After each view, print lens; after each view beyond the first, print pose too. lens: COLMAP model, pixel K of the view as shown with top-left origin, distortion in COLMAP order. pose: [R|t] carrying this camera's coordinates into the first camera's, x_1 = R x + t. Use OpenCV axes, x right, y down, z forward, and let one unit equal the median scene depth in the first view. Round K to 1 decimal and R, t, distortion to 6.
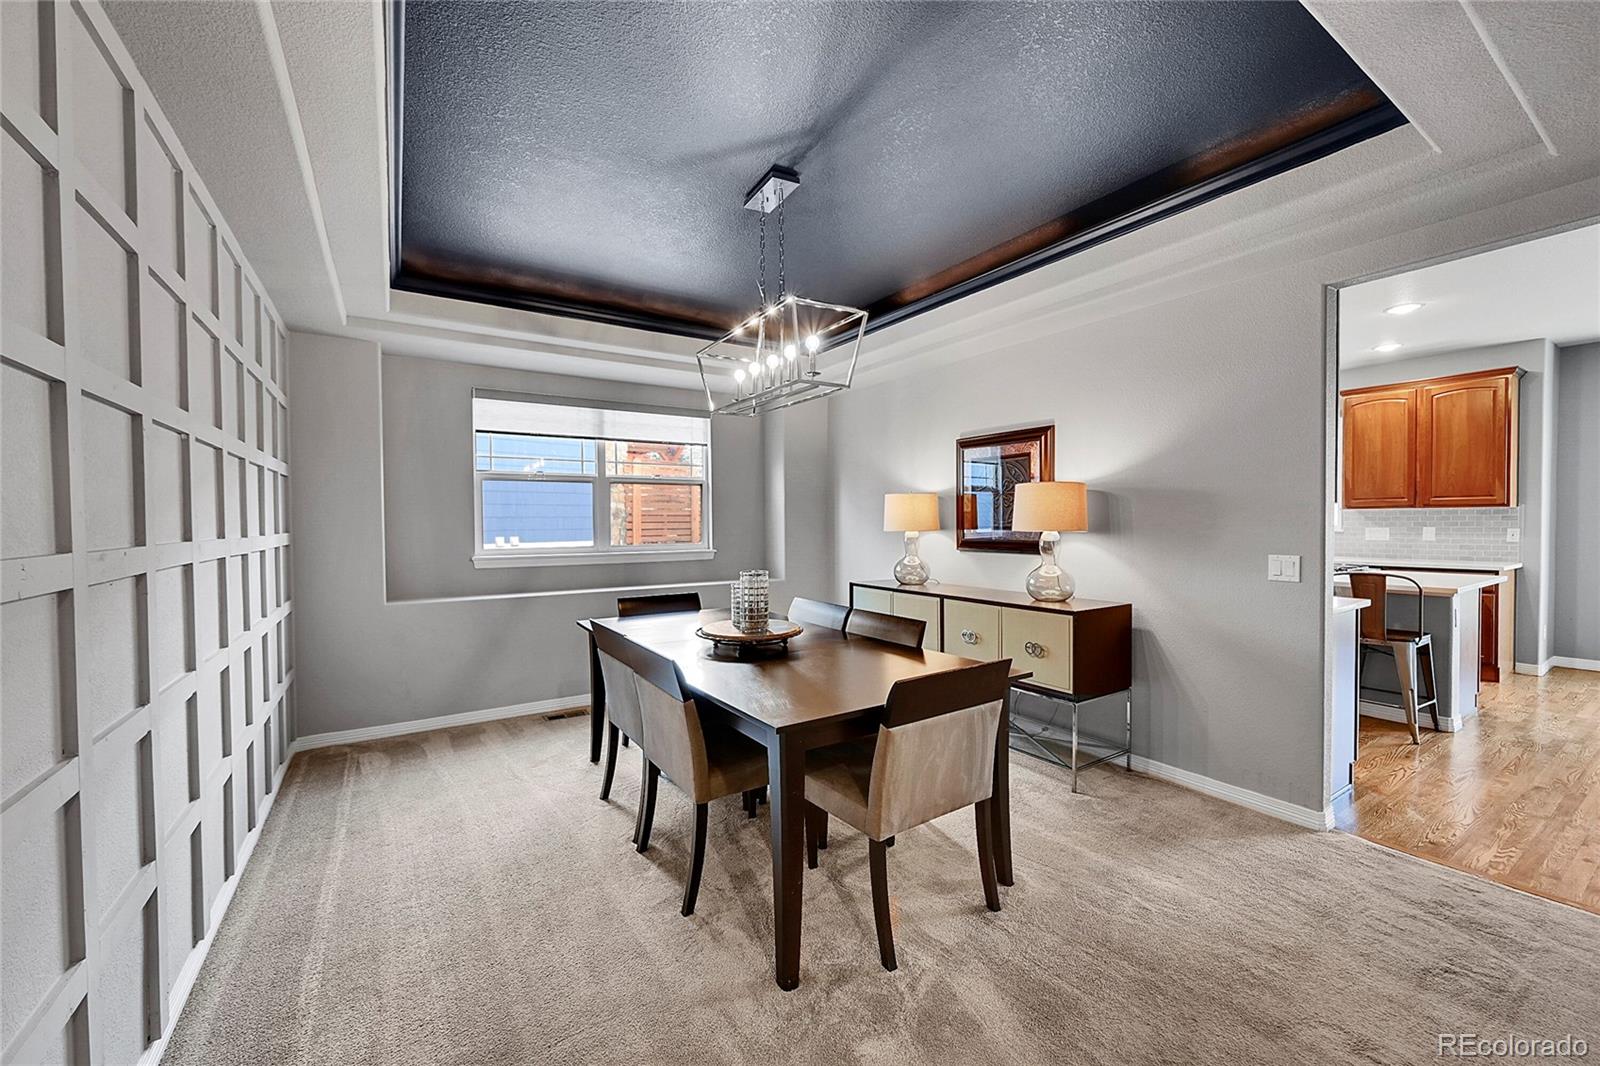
lens RADIAL K [[631.6, 0, 800.2], [0, 631.6, 530.9], [0, 0, 1]] dist [-0.000867, 0.000059]
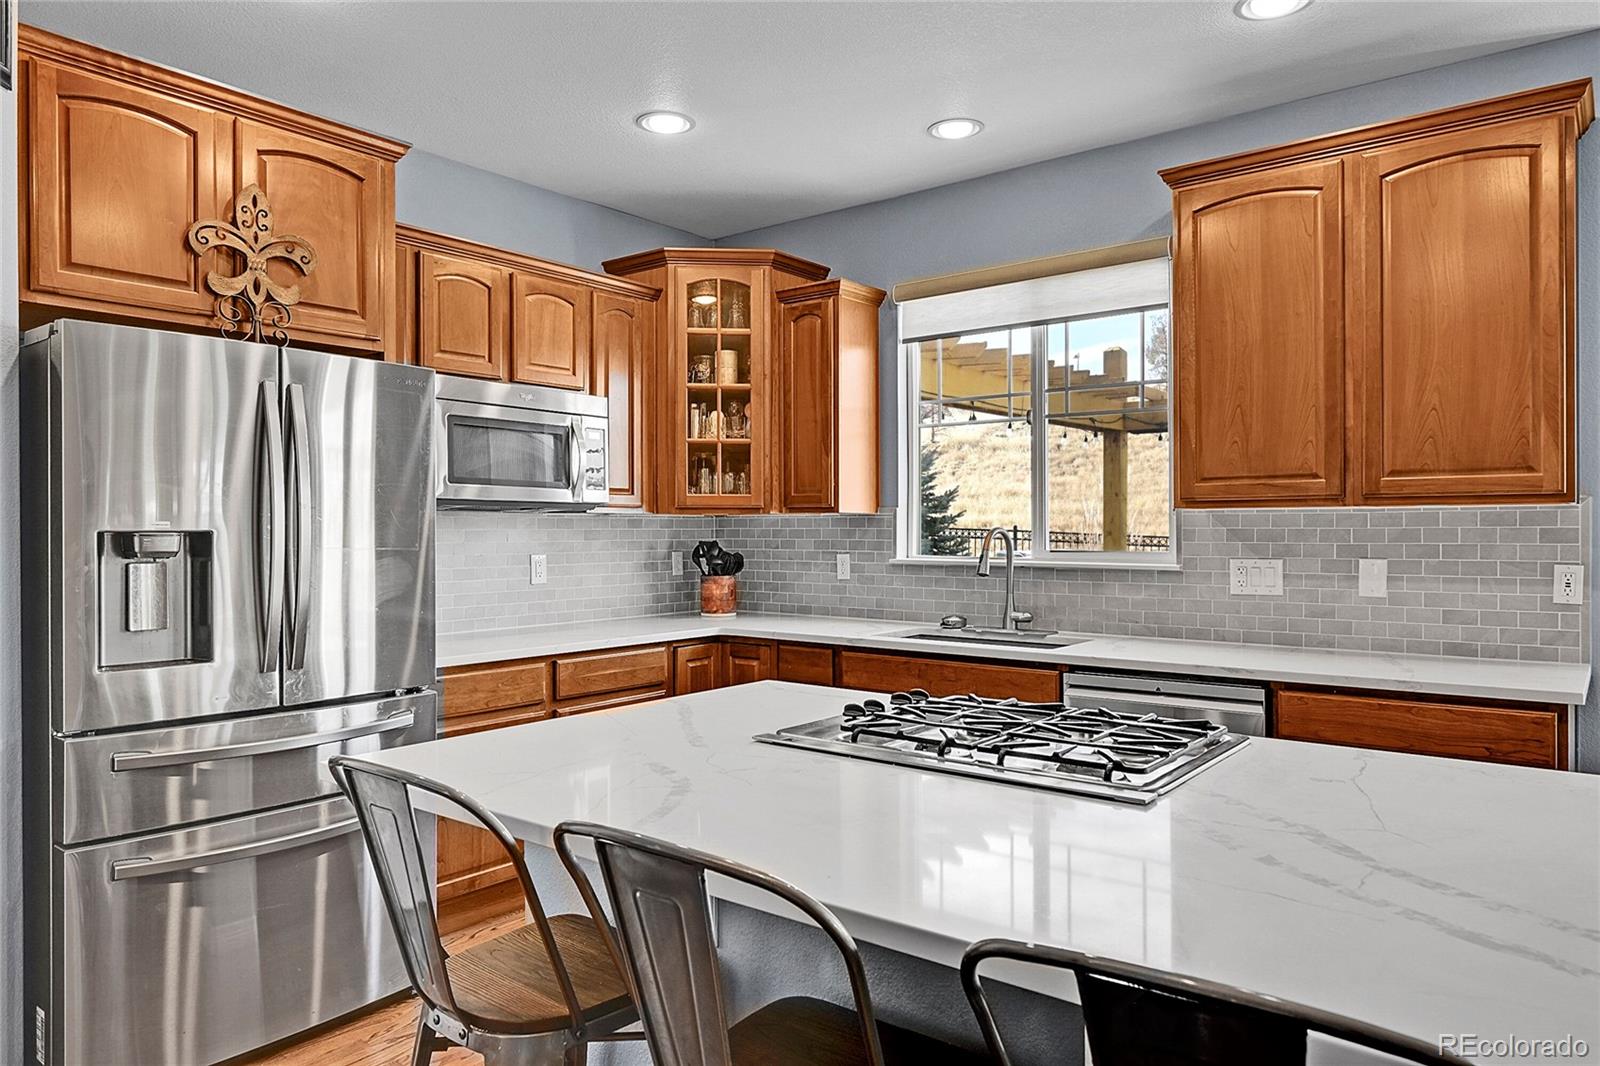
lens RADIAL K [[1028.0, 0, 800.5], [0, 1028.0, 529.6], [0, 0, 1]] dist [0.000605, -0.000335]
pose [[0.951052, 0.003517, 0.309011, 0.520455], [0.002962, 0.999786, -0.020497, -0.012570], [-0.309017, 0.020409, 0.950837, 0.559650]]
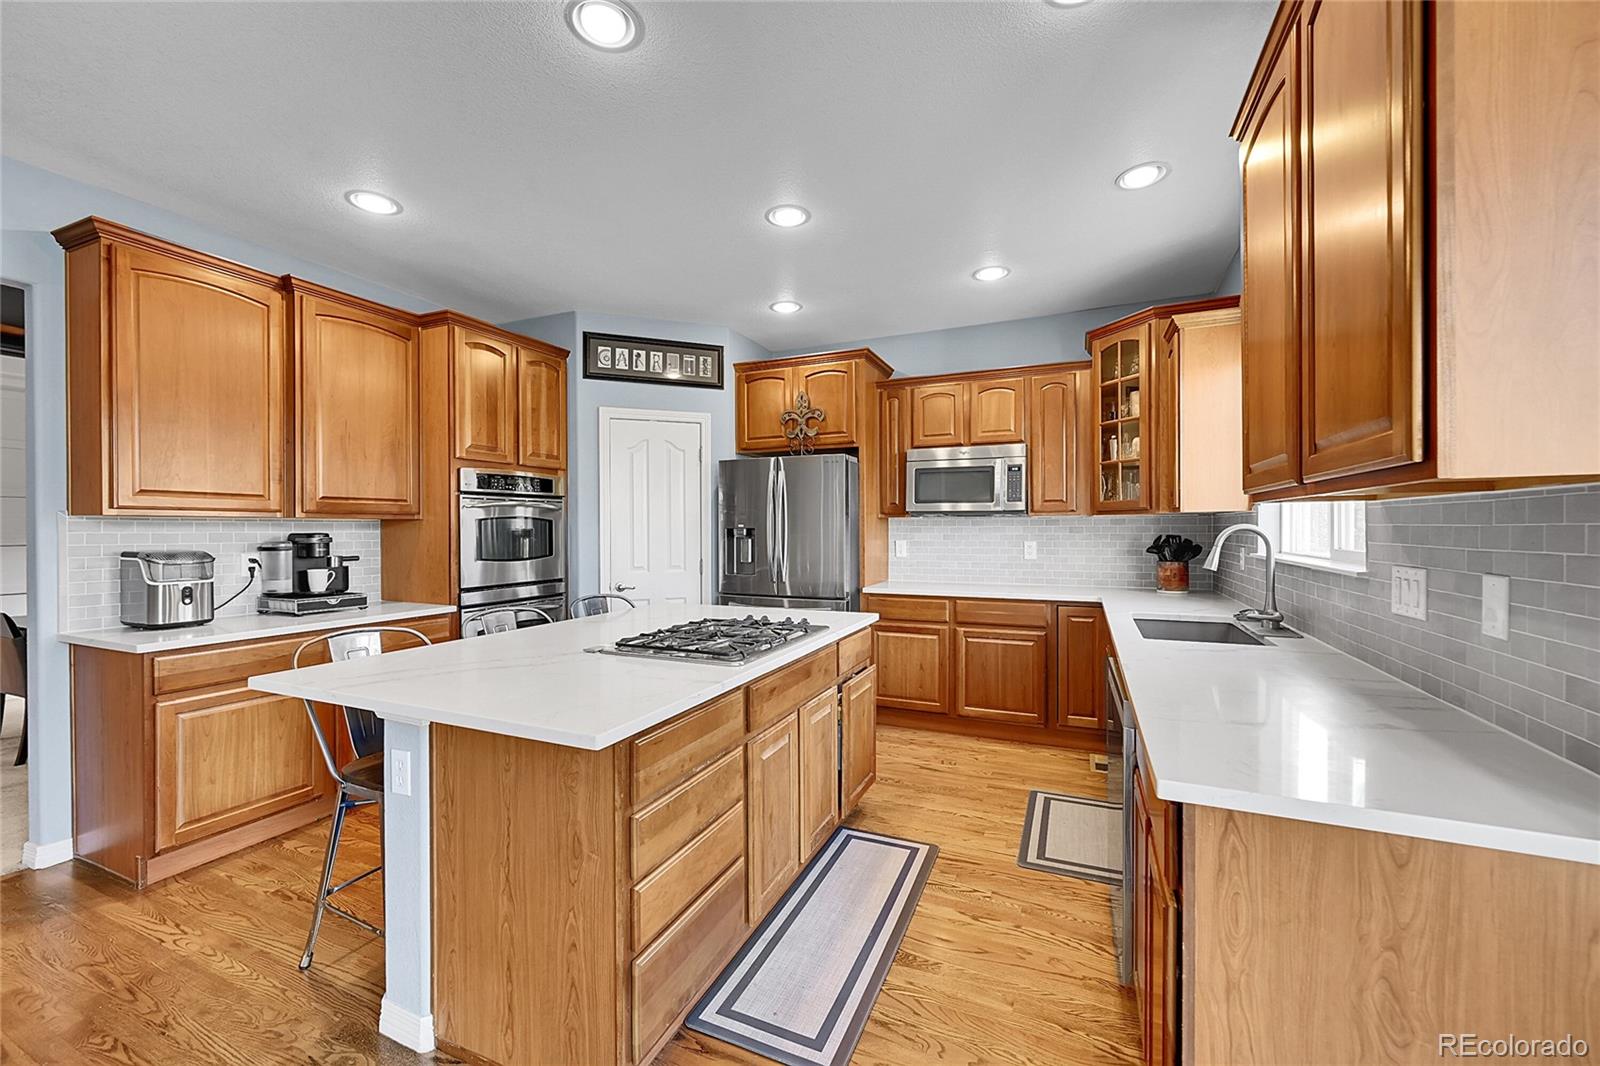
lens RADIAL K [[631.6, 0, 795.2], [0, 631.6, 530.4], [0, 0, 1]] dist [-0.000867, 0.000059]
pose [[0.542037, 0.007591, -0.840320, 1.082717], [-0.013936, 0.999903, 0.000043, -0.020078], [0.840239, 0.011687, 0.542090, 0.690134]]
